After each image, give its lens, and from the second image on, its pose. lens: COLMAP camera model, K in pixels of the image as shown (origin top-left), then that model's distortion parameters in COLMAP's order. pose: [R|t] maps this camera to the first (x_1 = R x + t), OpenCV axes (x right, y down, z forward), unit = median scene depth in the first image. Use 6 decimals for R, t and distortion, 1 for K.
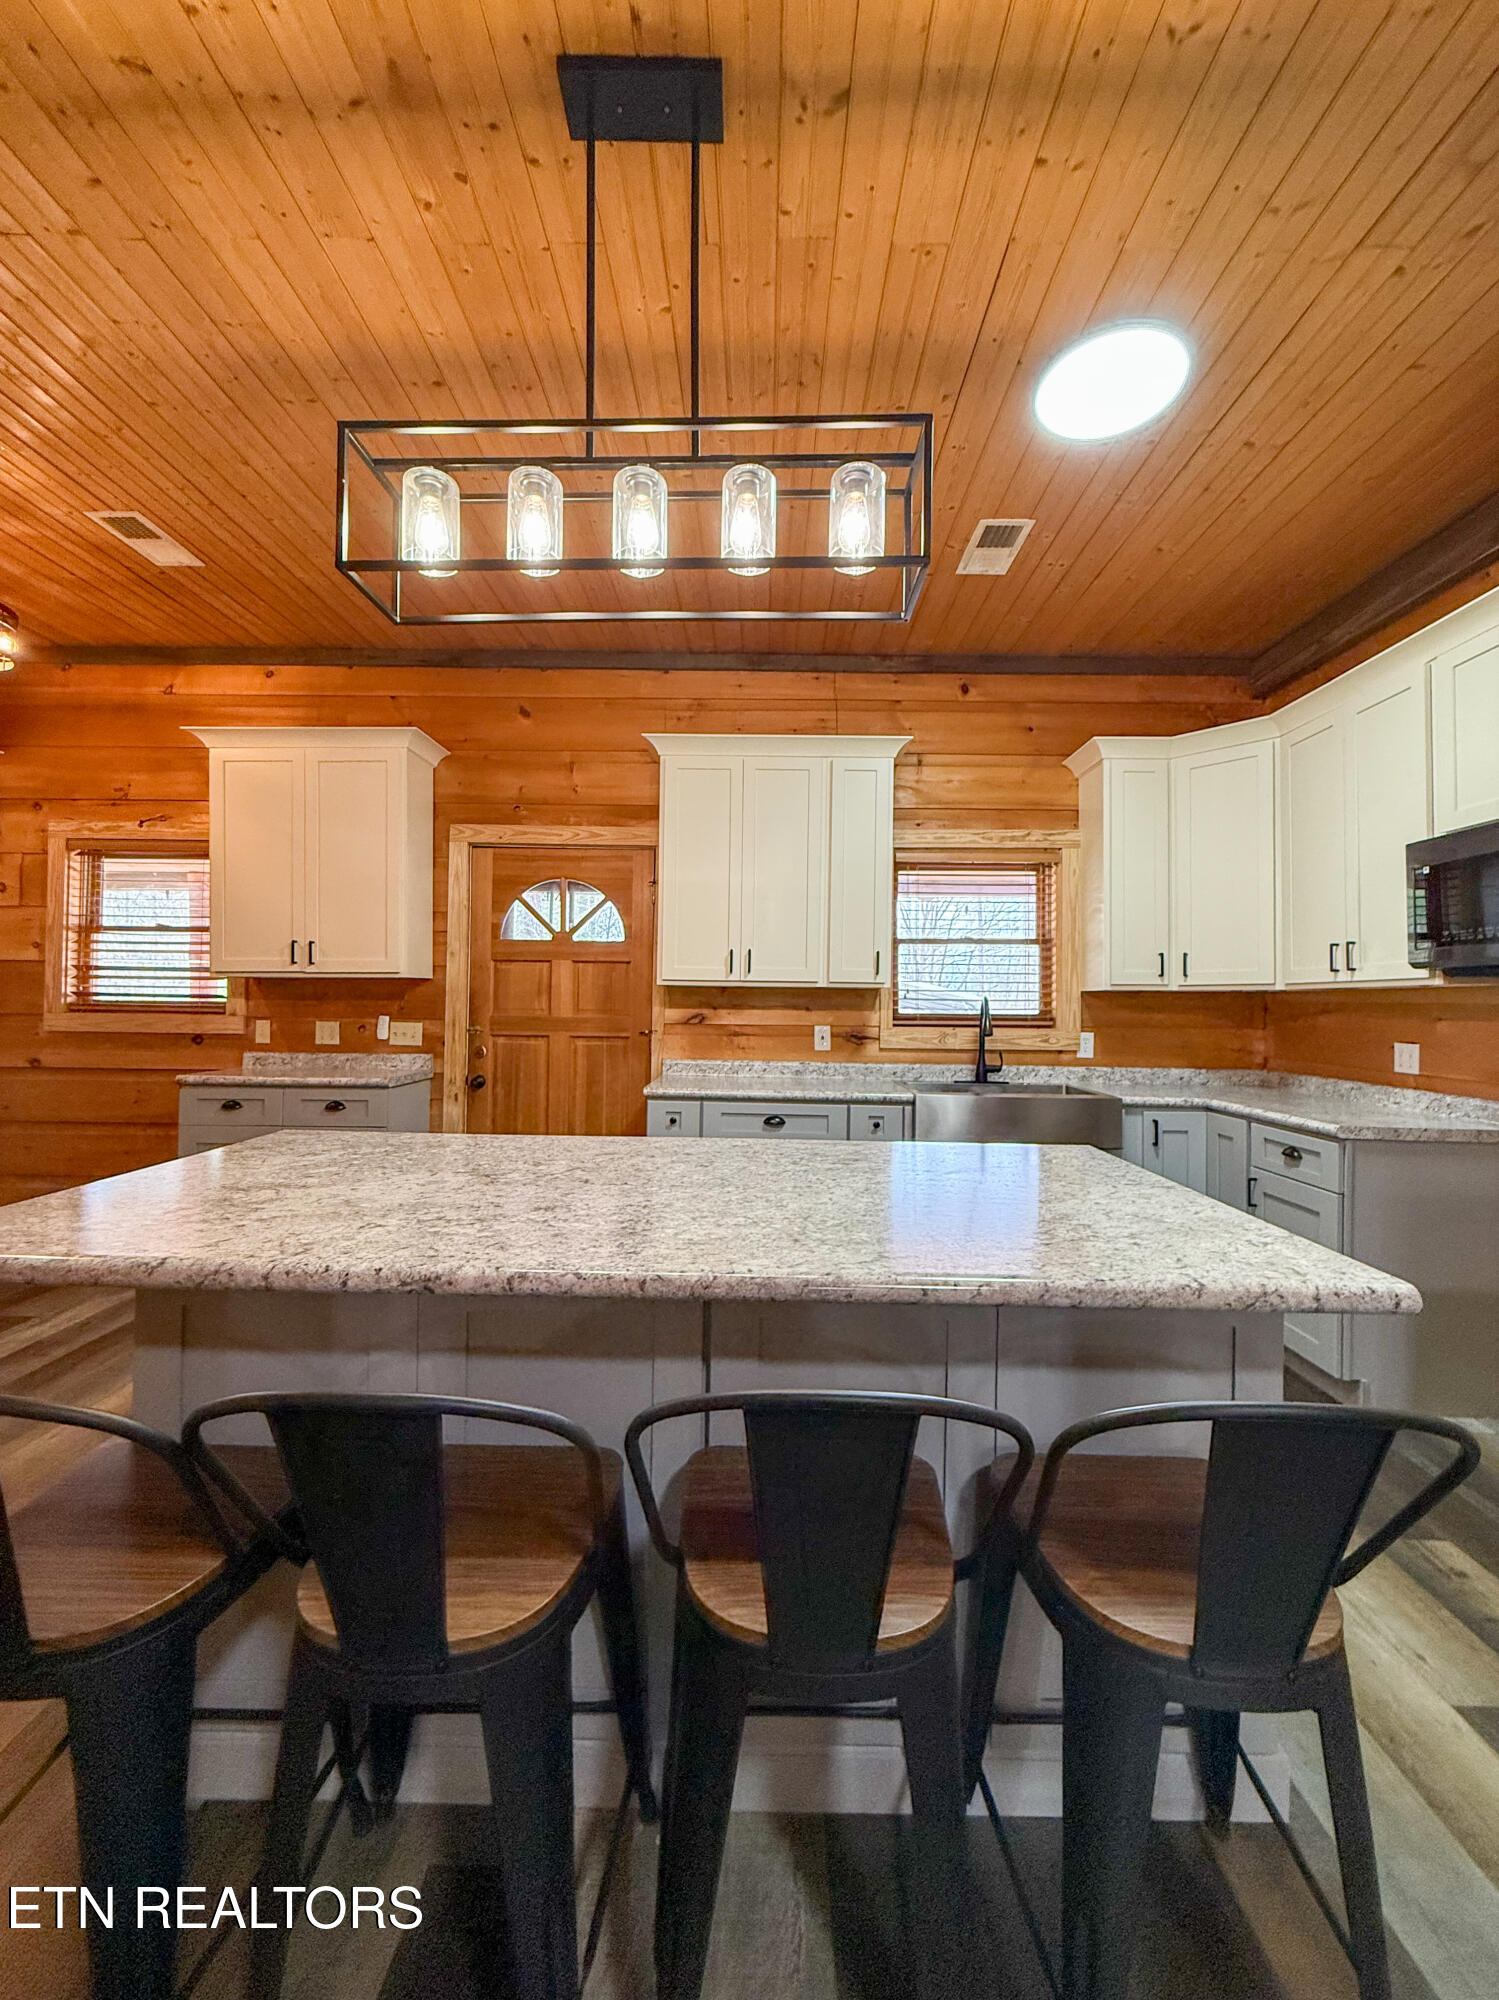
lens RADIAL K [[792.4, 0, 747.5], [0, 792.4, 996.3], [0, 0, 1]] dist [0.000734, 0.000140]
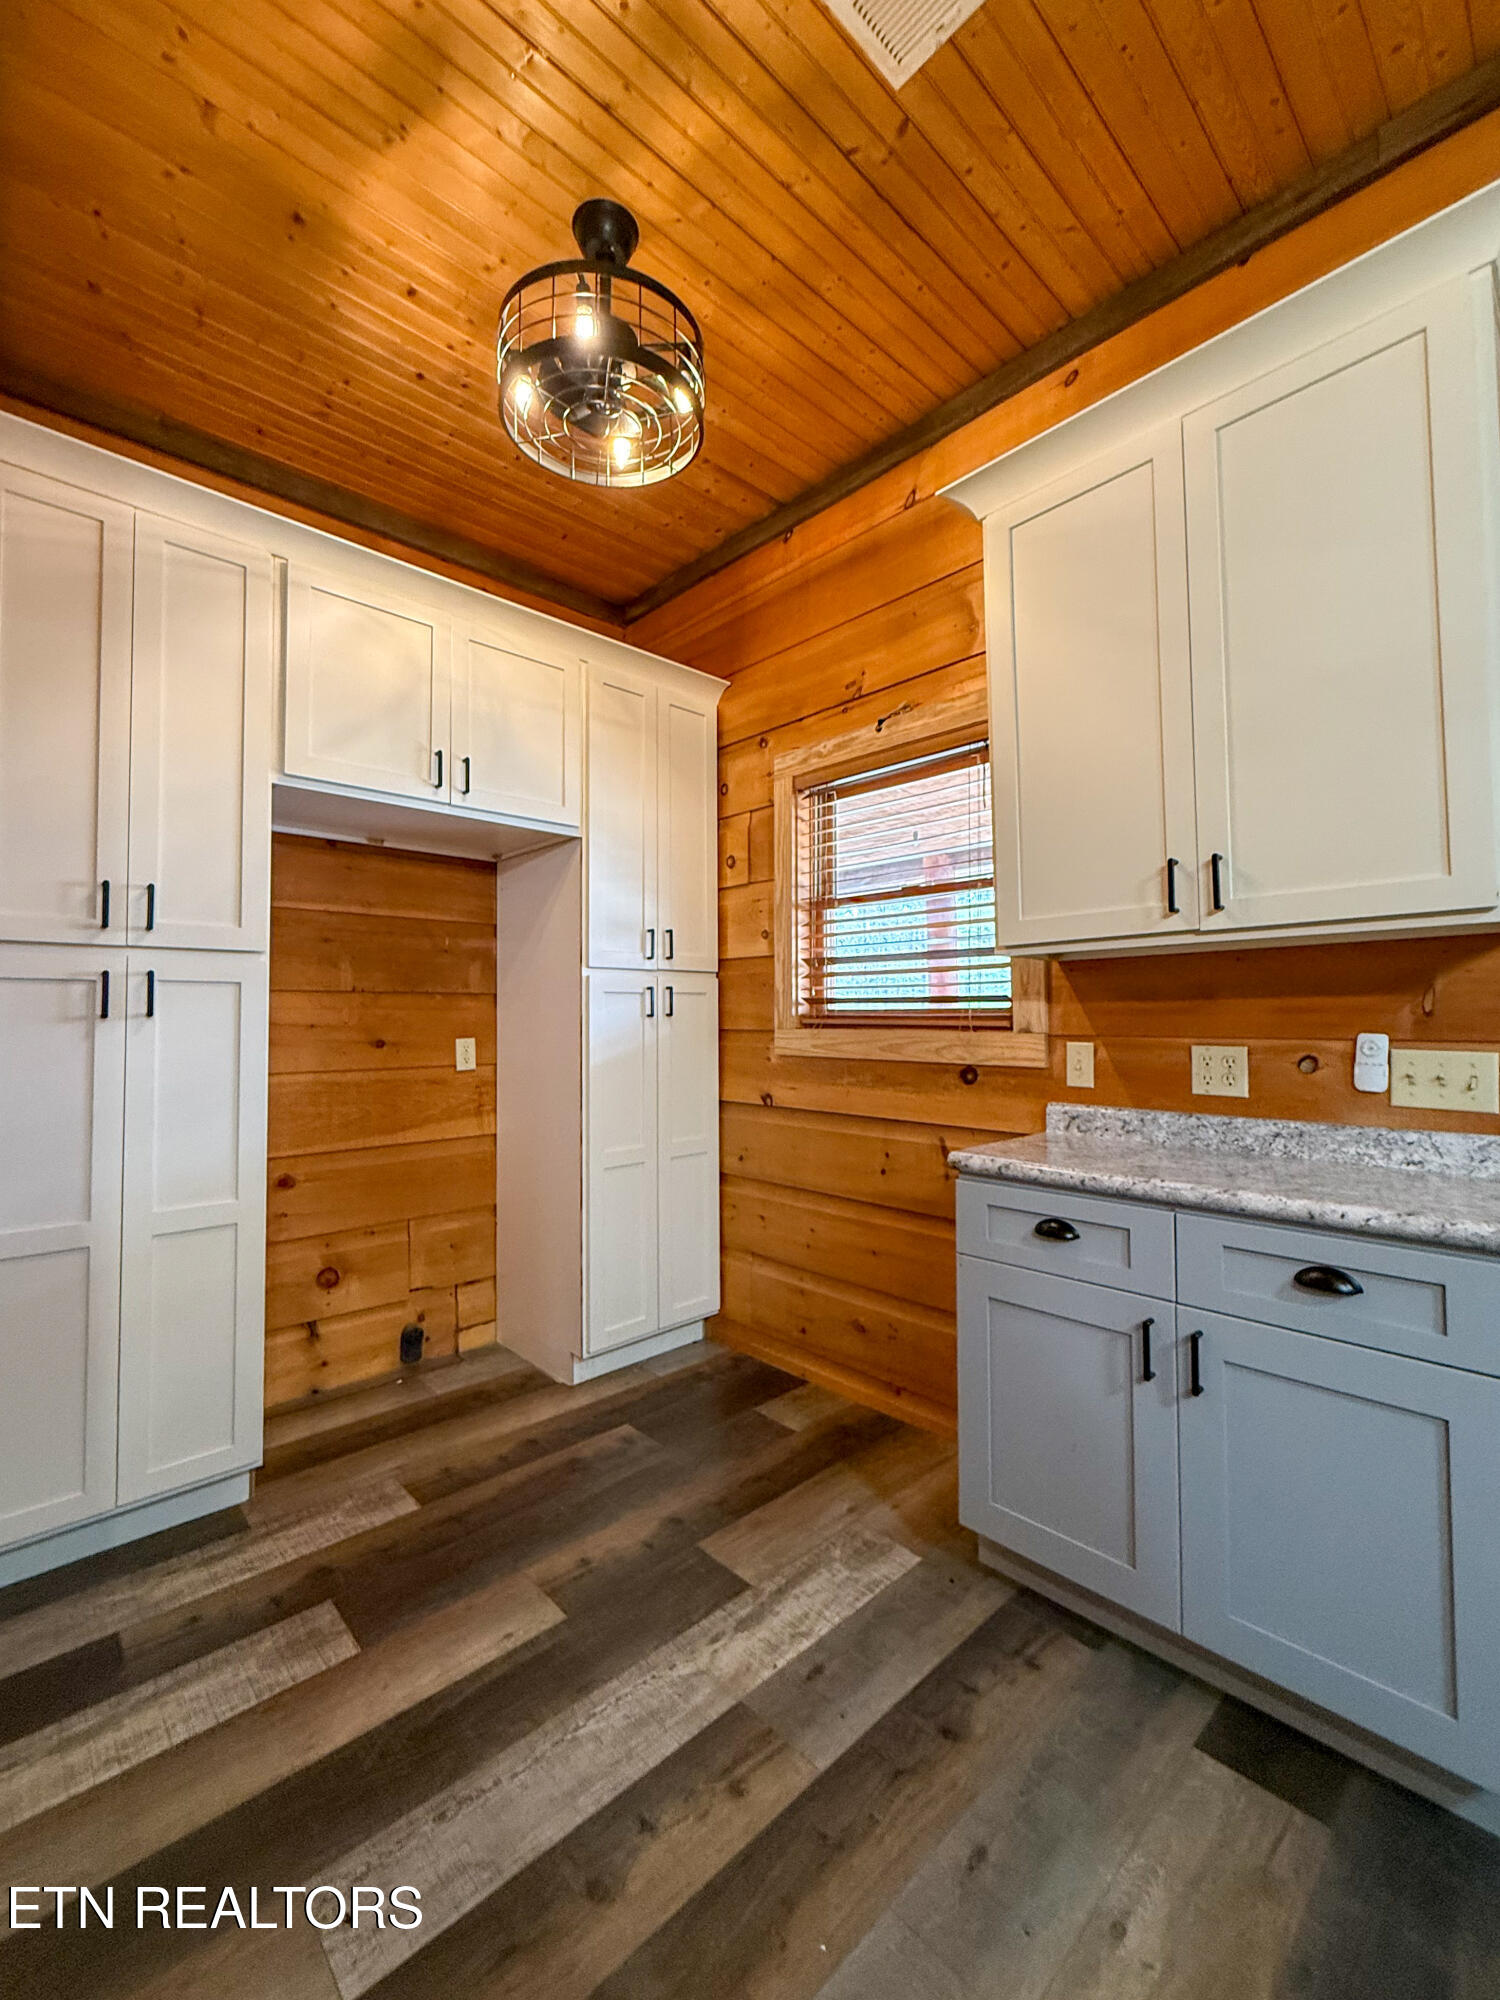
lens RADIAL K [[821.4, 0, 750.0], [0, 821.4, 1000.0], [0, 0, 1]] dist [-0.000051, -0.000041]
pose [[0.692238, -0.029917, -0.721048, -0.376653], [0.020318, 0.999552, -0.021966, 0.010657], [0.721383, 0.000556, 0.692536, 0.479948]]
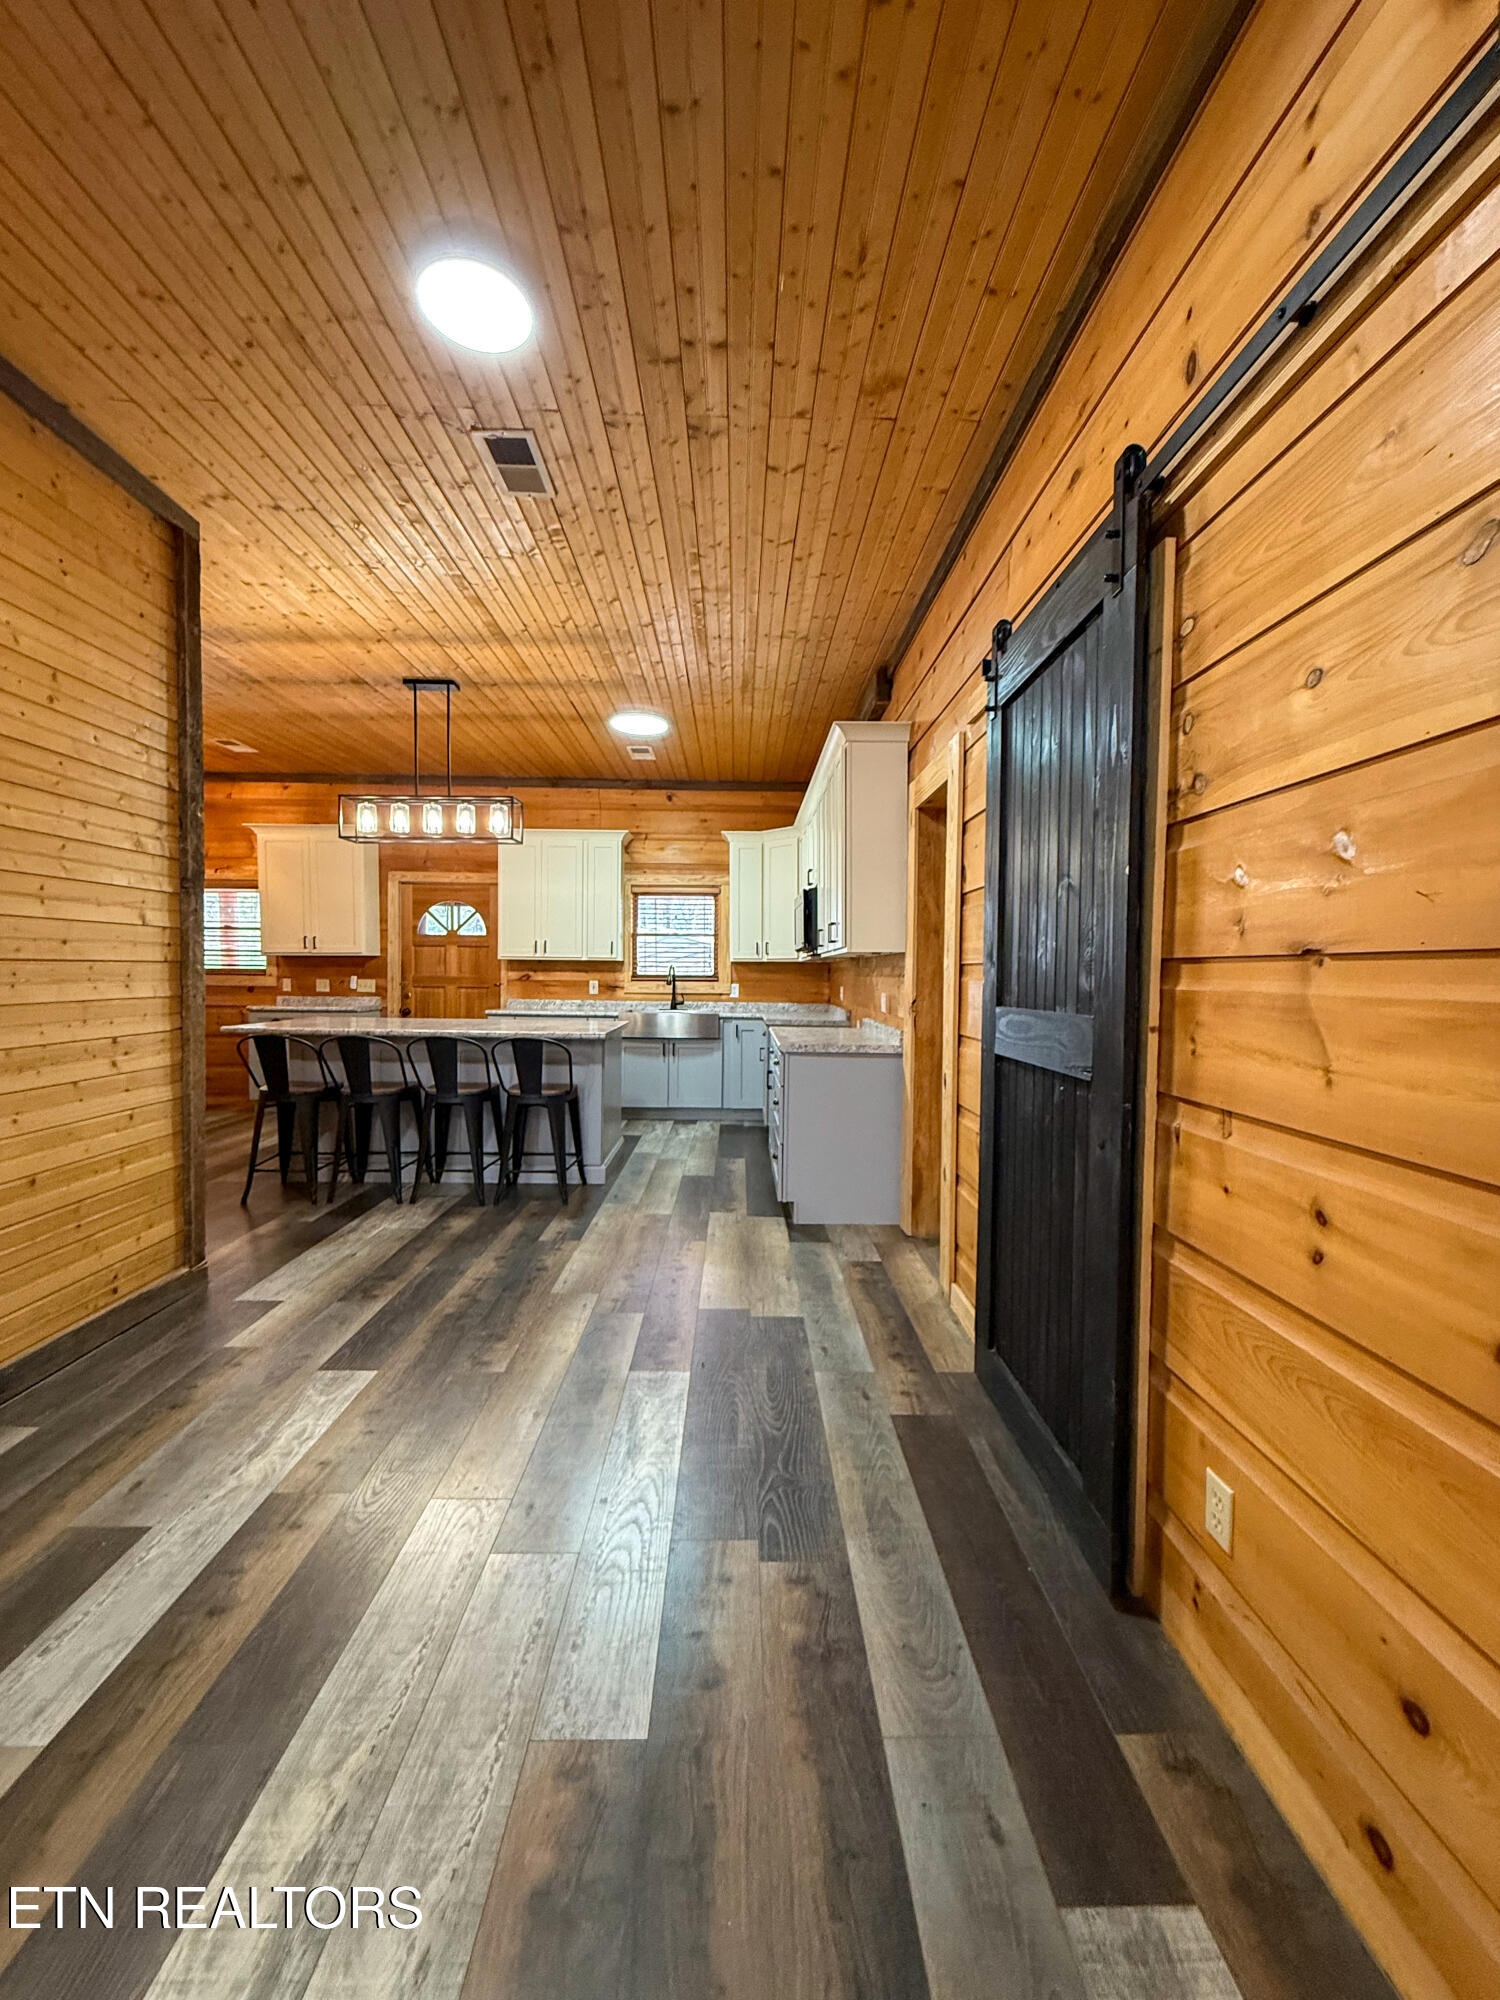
lens RADIAL K [[804.1, 0, 750.0], [0, 804.1, 1000.0], [0, 0, 1]] dist [-0.001033, -0.000328]
pose [[0.999469, -0.003050, 0.032426, 0.398973], [0.001661, 0.999083, 0.042774, 0.001972], [-0.032527, -0.042697, 0.998558, -0.893913]]
